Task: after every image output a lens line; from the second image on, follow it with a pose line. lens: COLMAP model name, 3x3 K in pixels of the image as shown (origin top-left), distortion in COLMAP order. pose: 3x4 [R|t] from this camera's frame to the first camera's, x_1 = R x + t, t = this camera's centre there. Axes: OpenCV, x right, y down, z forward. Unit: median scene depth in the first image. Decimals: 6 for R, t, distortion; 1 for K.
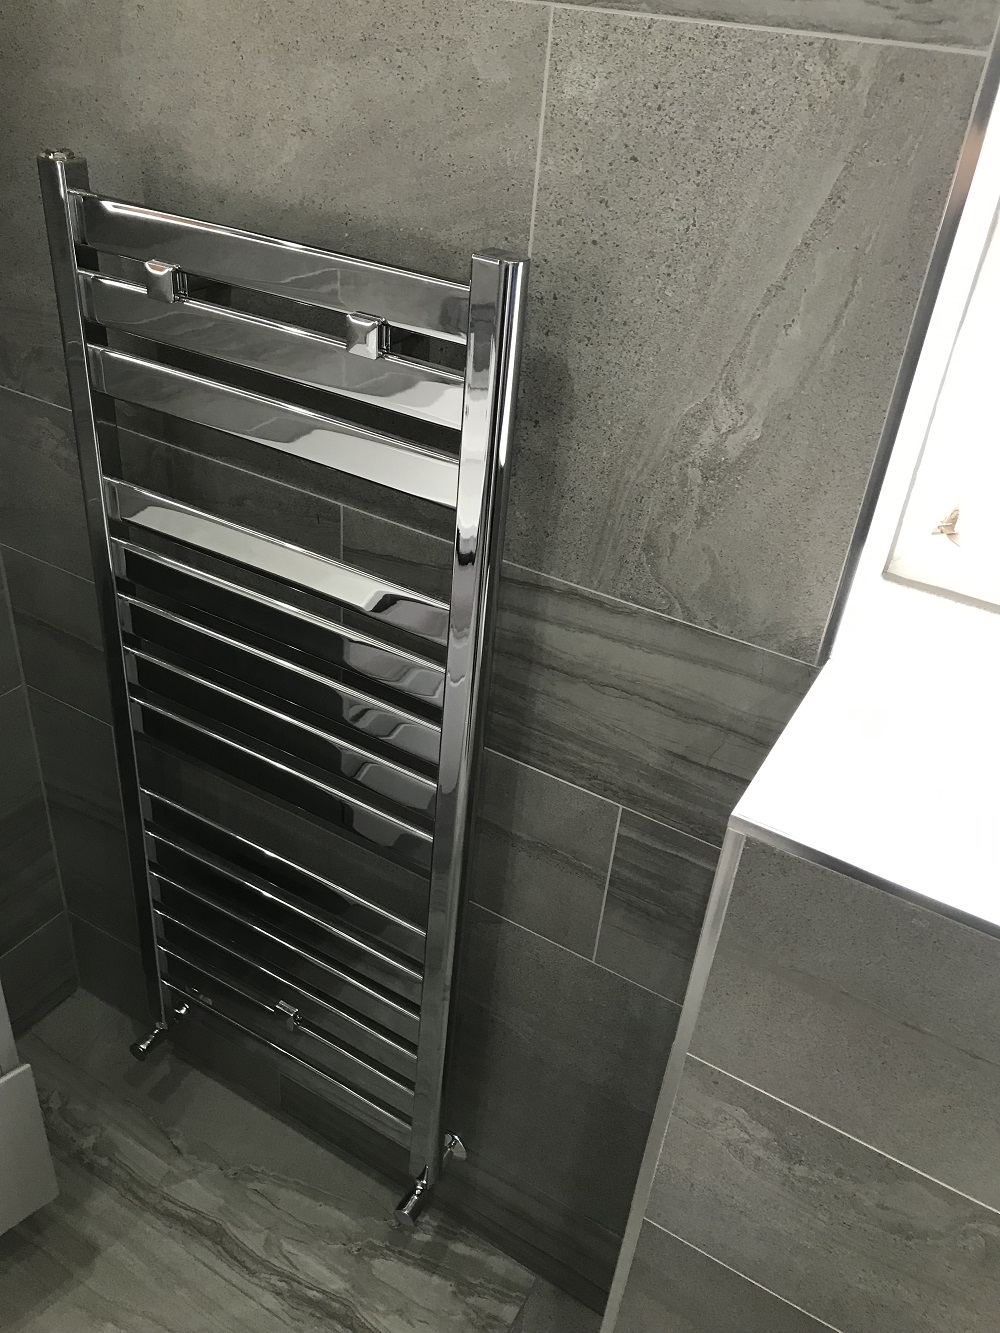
lens RADIAL K [[1086.4, 0, 500.0], [0, 1086.4, 666.5], [0, 0, 1]] dist [0.022630, -0.015311]
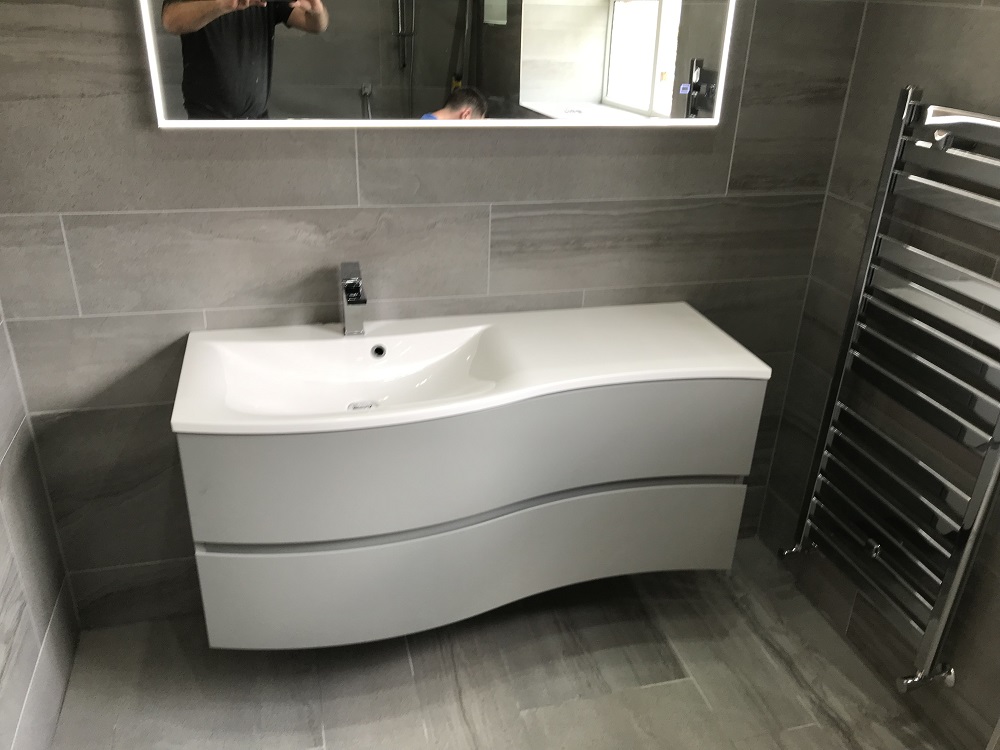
lens RADIAL K [[815.0, 0, 486.6], [0, 815.0, 380.1], [0, 0, 1]] dist [0.022630, -0.015311]
pose [[0.697829, 0.251460, -0.670674, 0.186573], [-0.357972, 0.933462, -0.022477, 0.301810], [0.620396, 0.255768, 0.741412, -0.443732]]
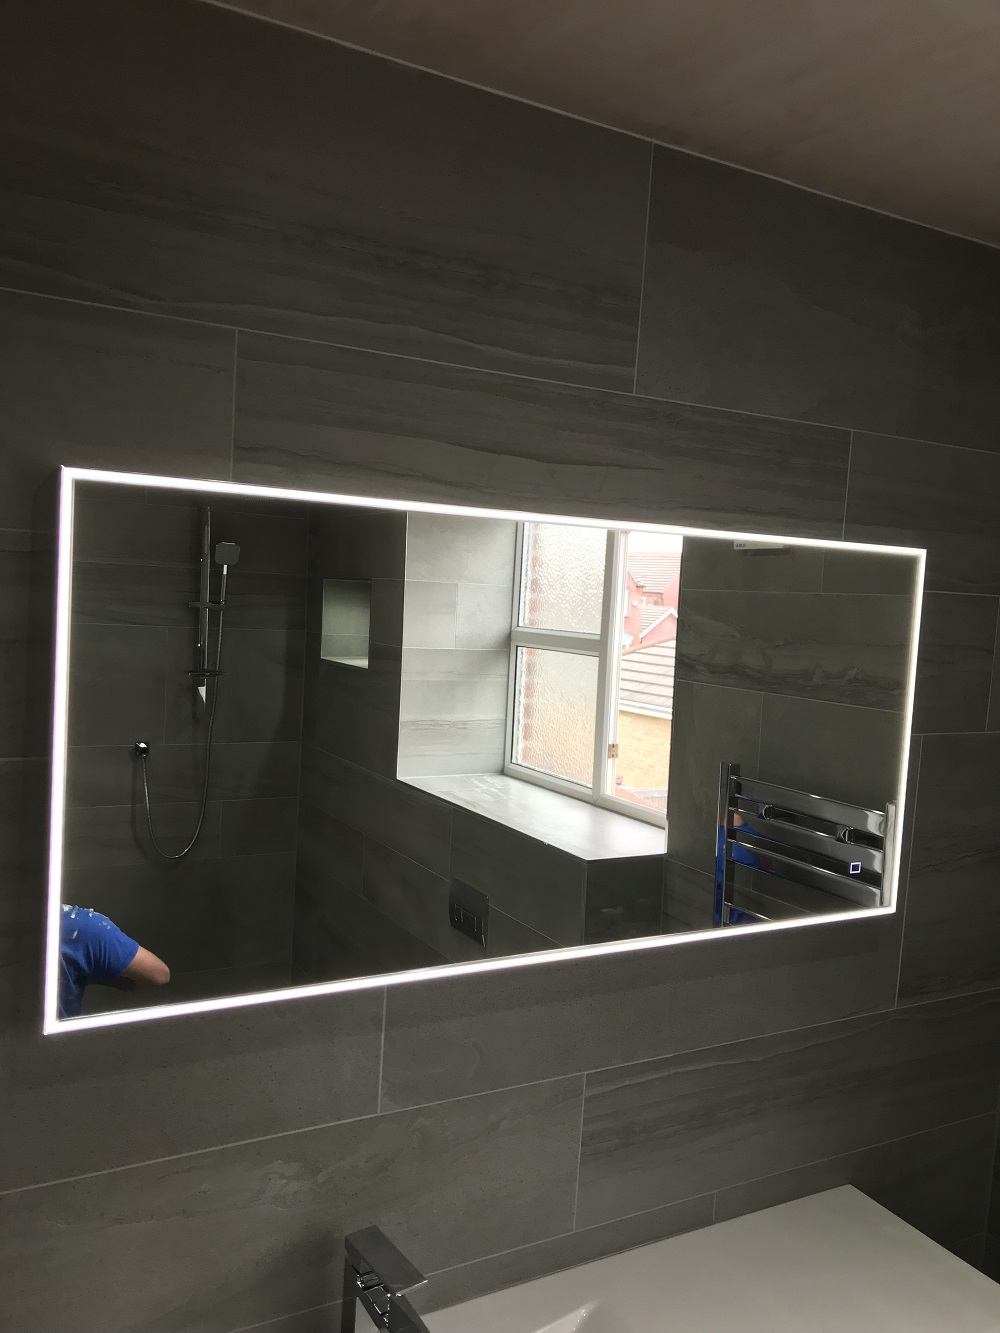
lens RADIAL K [[1086.4, 0, 500.0], [0, 1086.4, 666.5], [0, 0, 1]] dist [0.022630, -0.015311]
pose [[0.860015, 0.009537, -0.510179, -0.318699], [-0.262898, 0.865192, -0.426998, 0.130643], [0.437331, 0.501350, 0.746586, -0.526727]]
